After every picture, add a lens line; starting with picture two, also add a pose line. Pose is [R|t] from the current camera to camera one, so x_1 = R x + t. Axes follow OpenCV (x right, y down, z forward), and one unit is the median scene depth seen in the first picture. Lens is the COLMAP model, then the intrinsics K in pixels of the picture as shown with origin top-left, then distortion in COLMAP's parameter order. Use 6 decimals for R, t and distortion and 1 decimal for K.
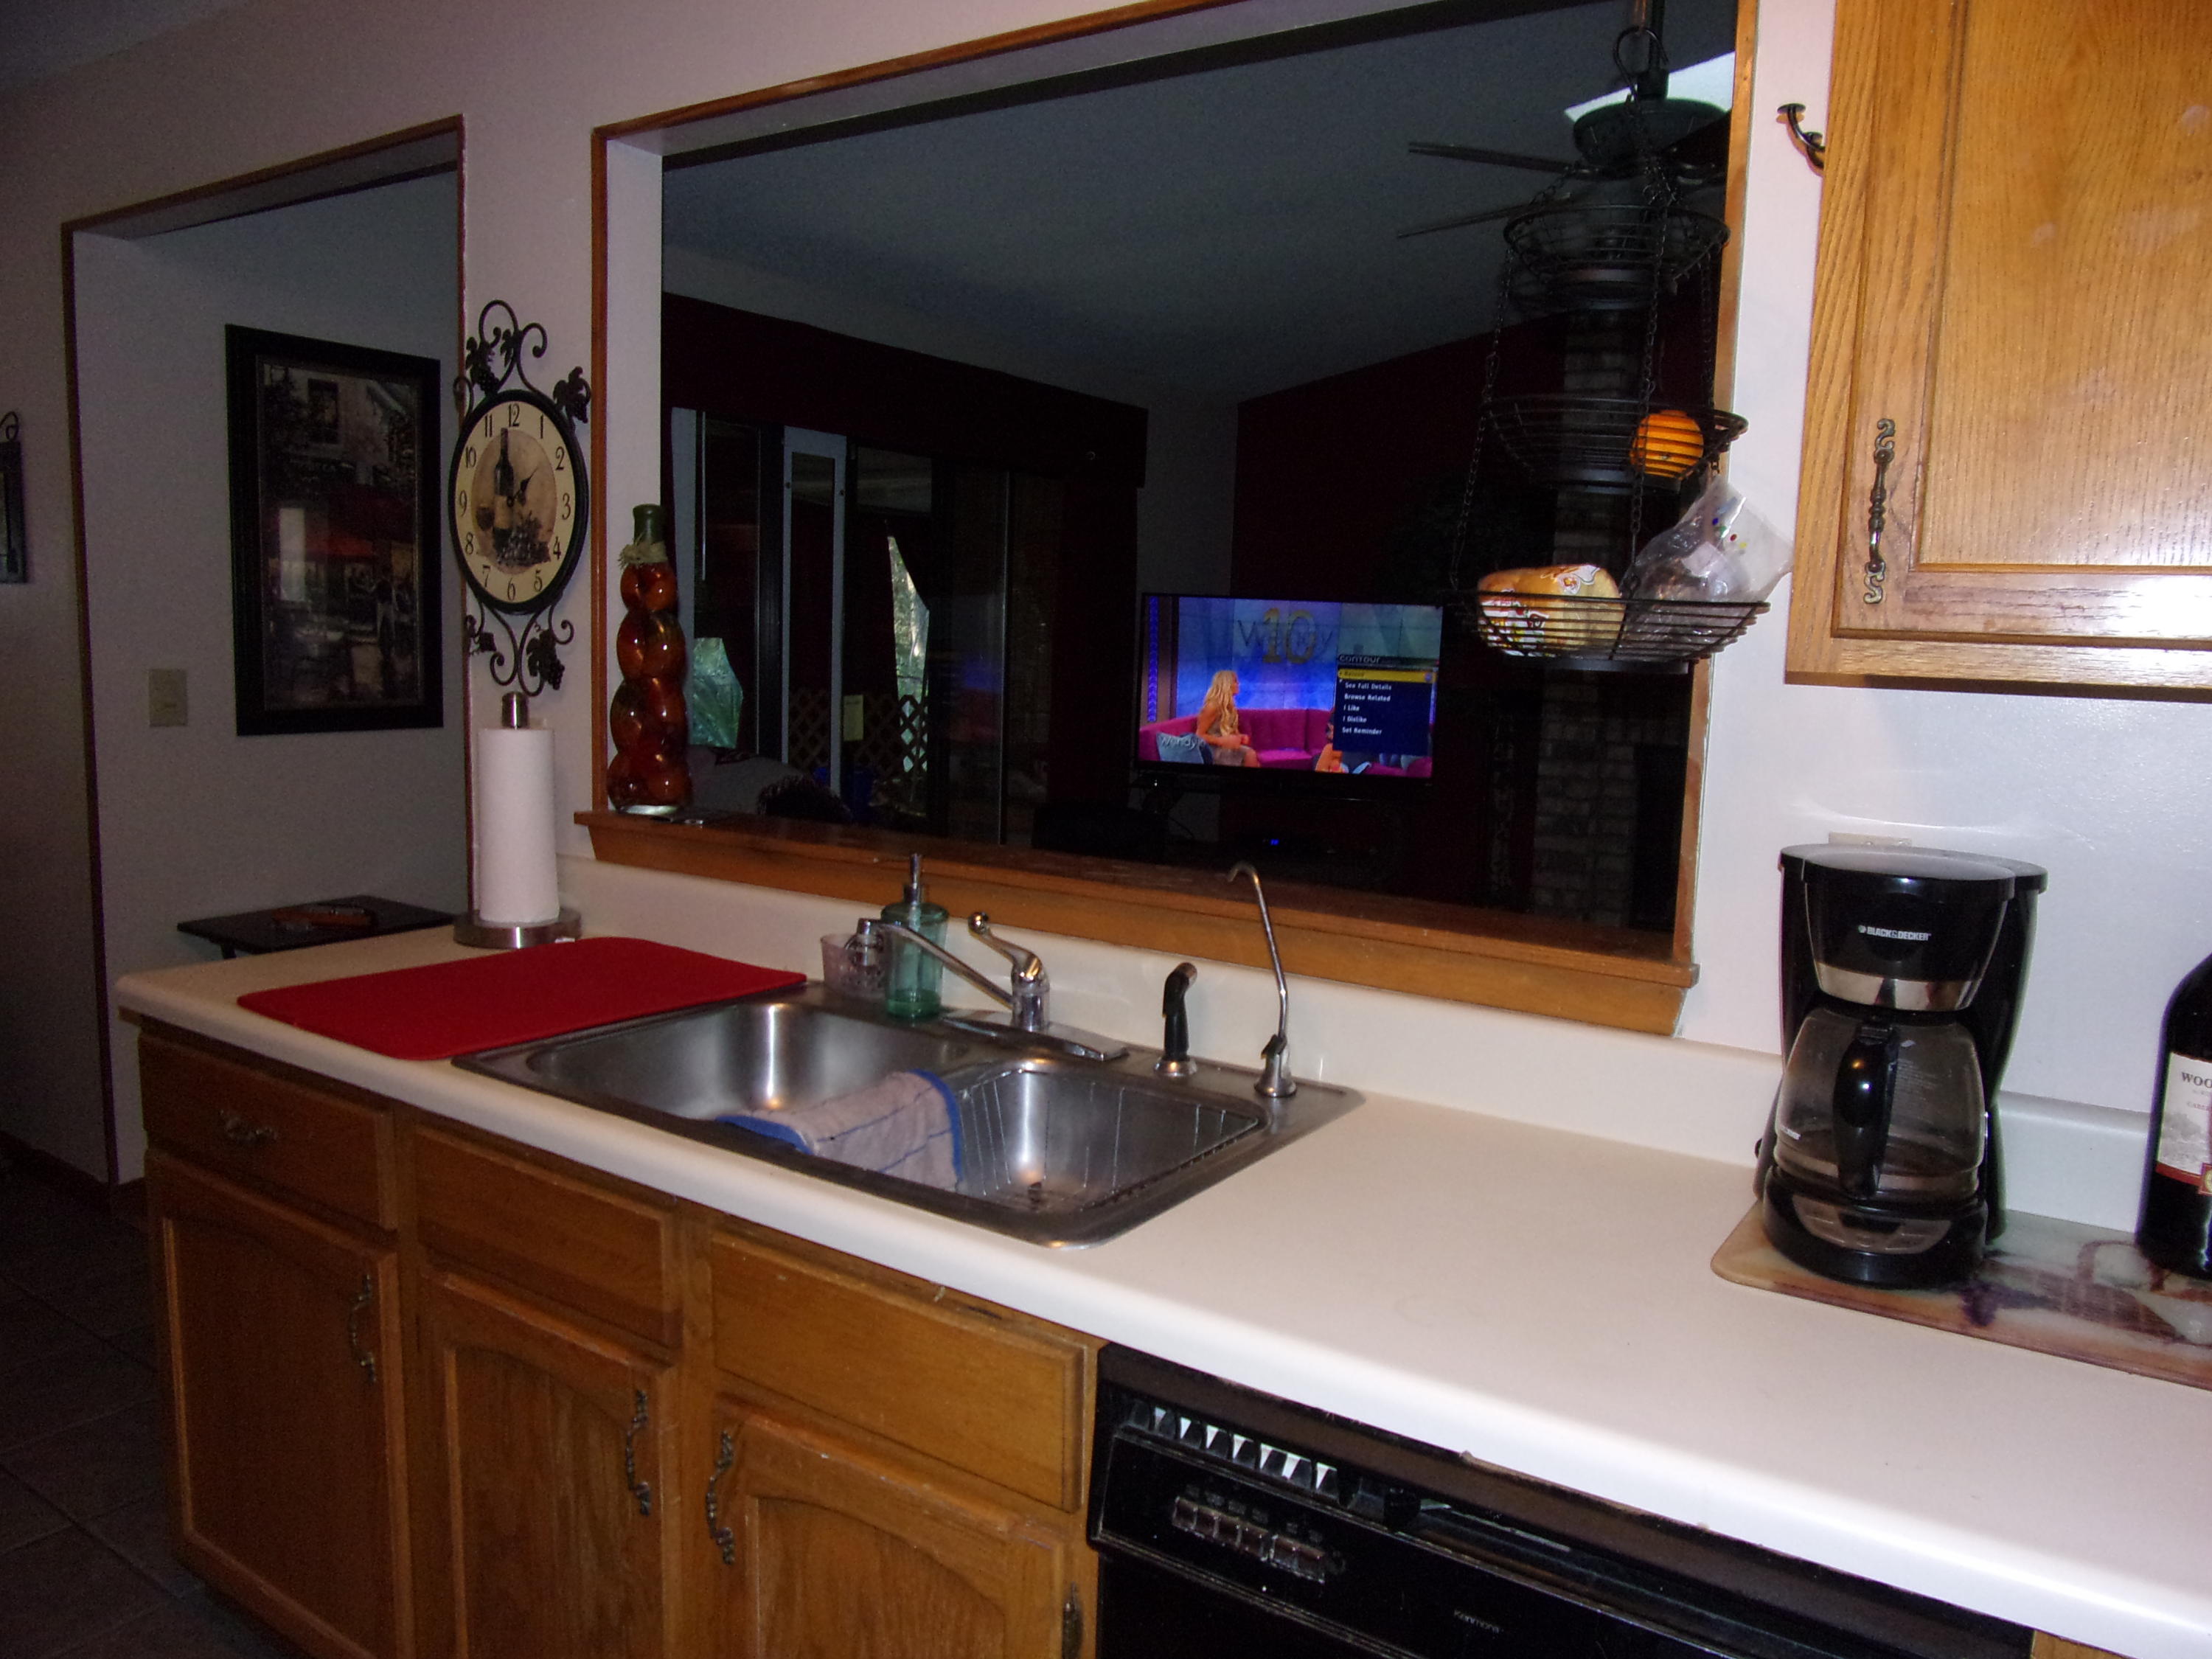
lens RADIAL K [[1577.6, 0, 1080.4], [0, 1577.6, 825.5], [0, 0, 1]] dist [-0.015310, 0.001379]
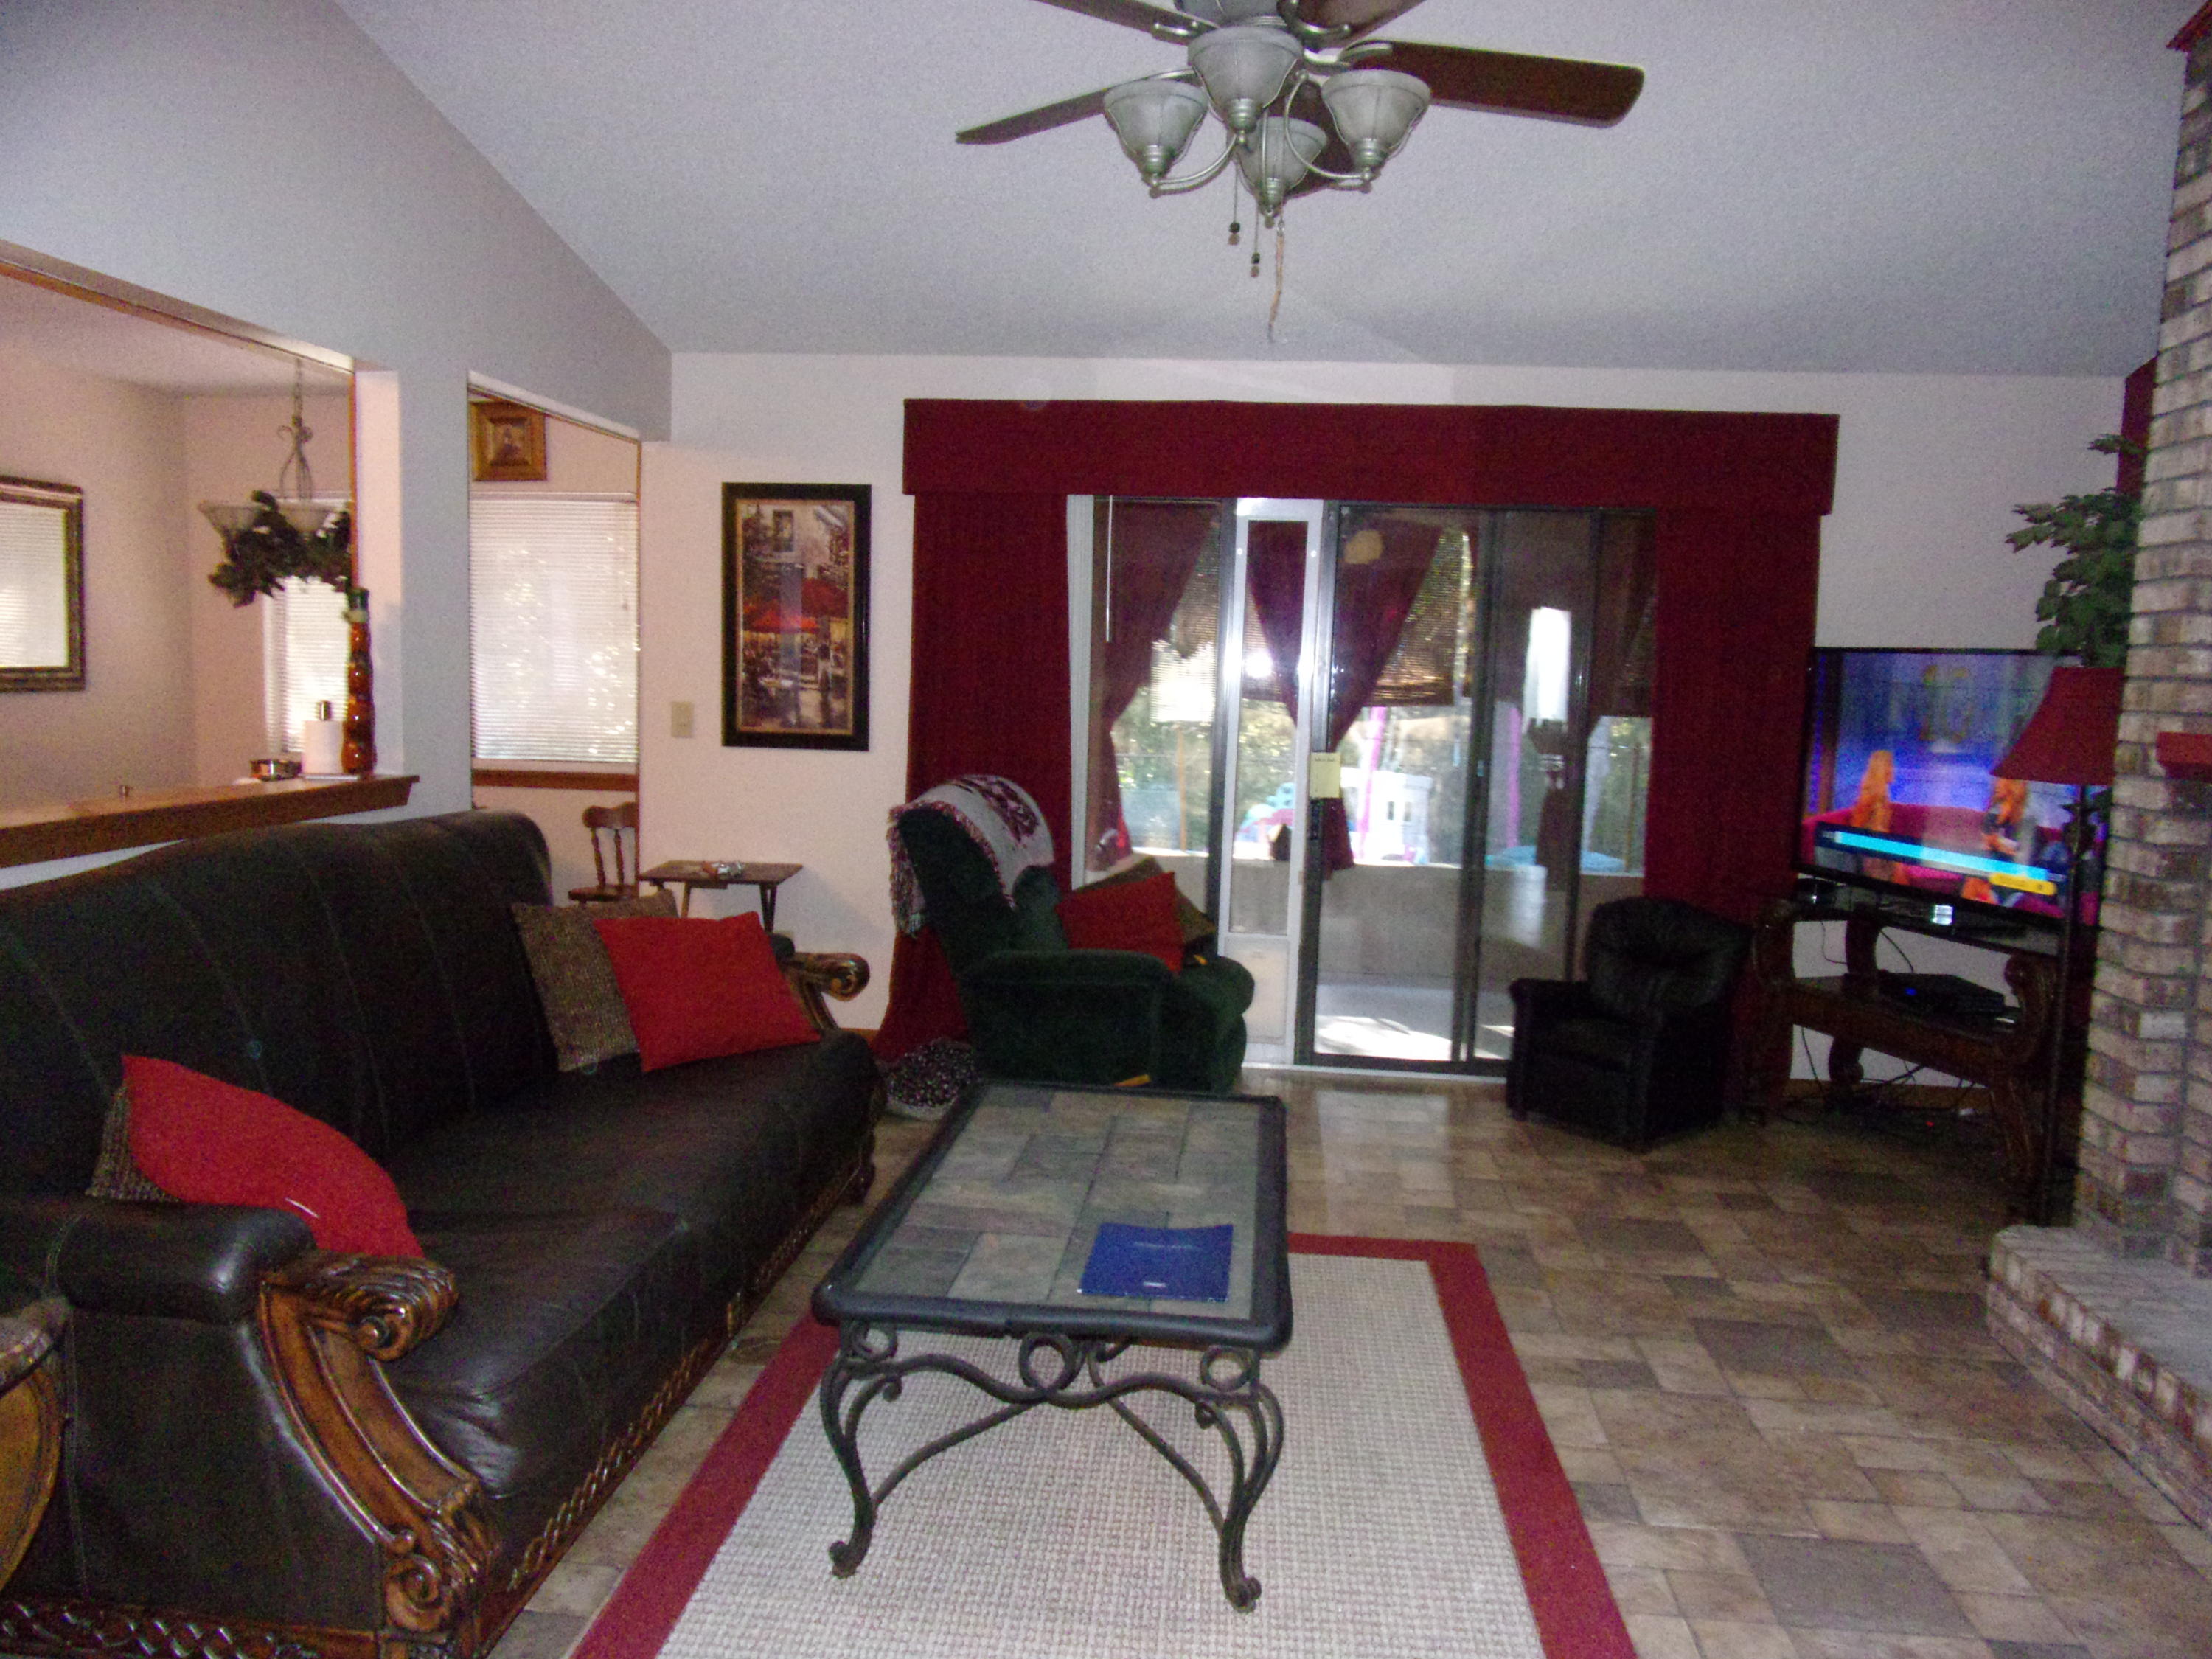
lens RADIAL K [[1577.6, 0, 1080.4], [0, 1577.6, 825.5], [0, 0, 1]] dist [-0.015310, 0.001379]
pose [[0.465460, 0.070403, -0.882264, 0.918429], [-0.127521, 0.991765, 0.011864, -0.040286], [0.875834, 0.106985, 0.470605, 0.545927]]
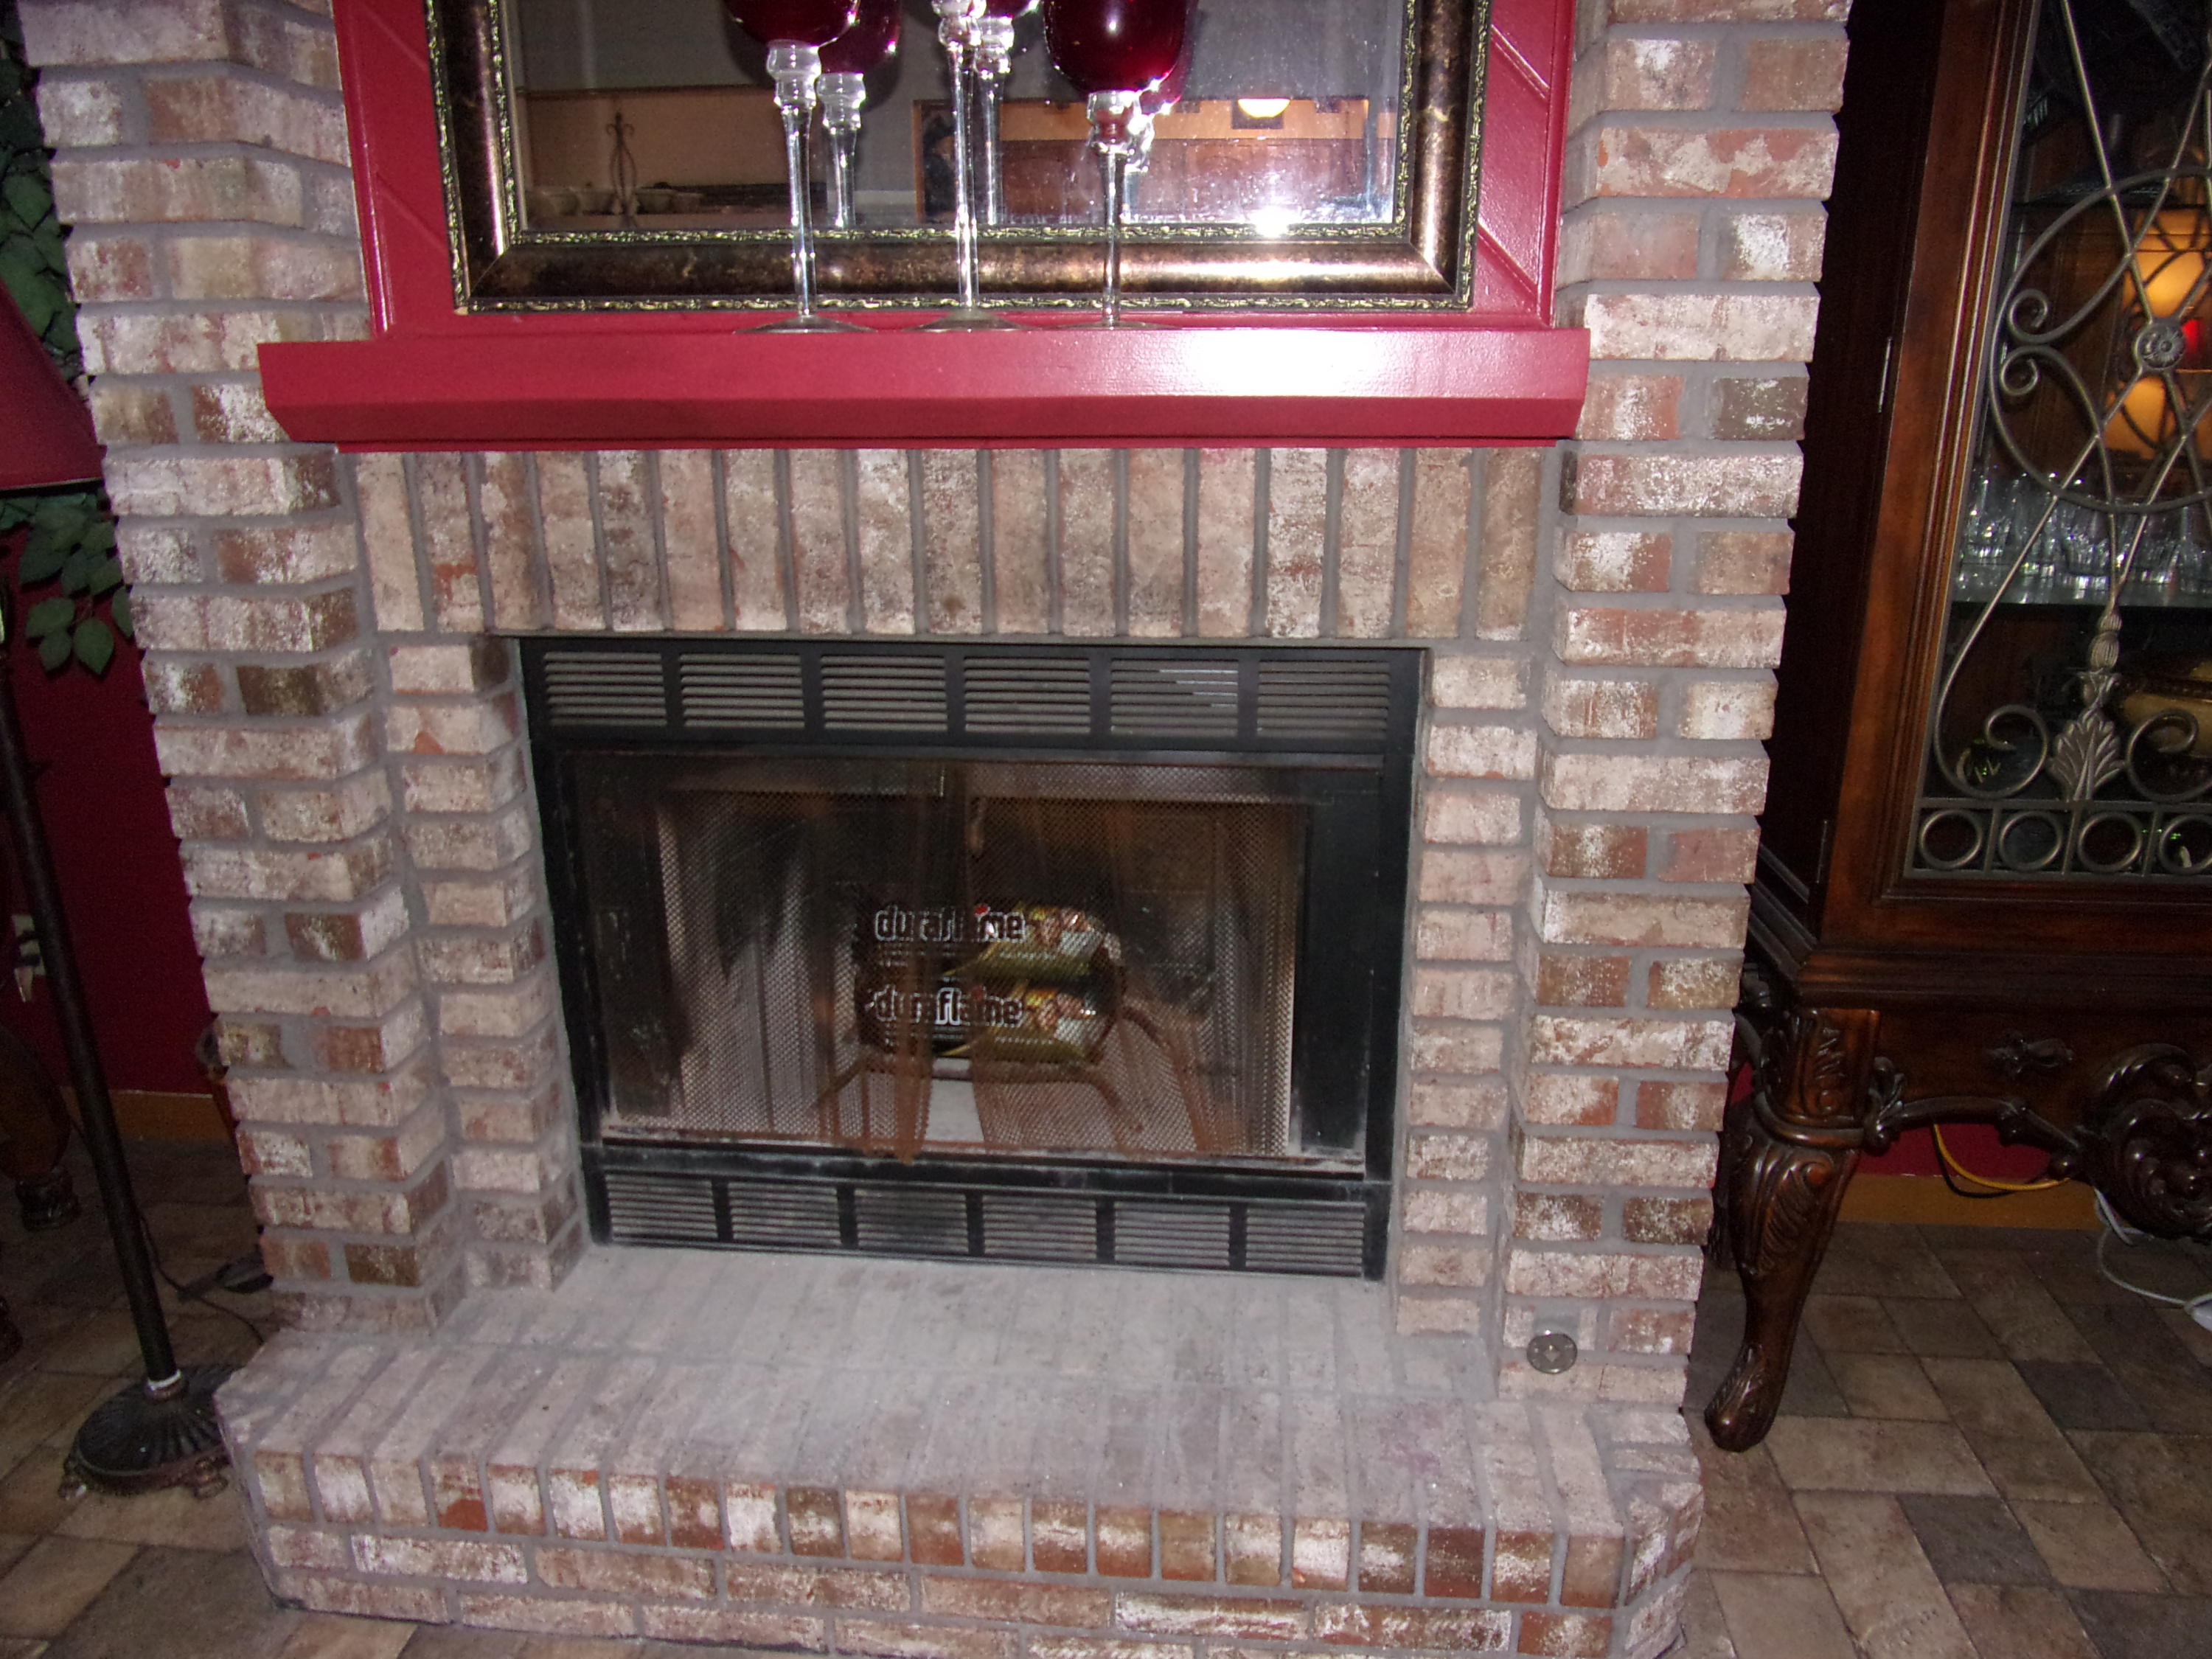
lens RADIAL K [[1574.0, 0, 1110.6], [0, 1574.0, 837.3], [0, 0, 1]] dist [-0.047180, 0.011781]
pose [[0.872794, -0.185898, 0.451301, 0.452872], [0.099311, 0.972924, 0.208699, -0.091557], [-0.477879, -0.137332, 0.867624, 0.971081]]
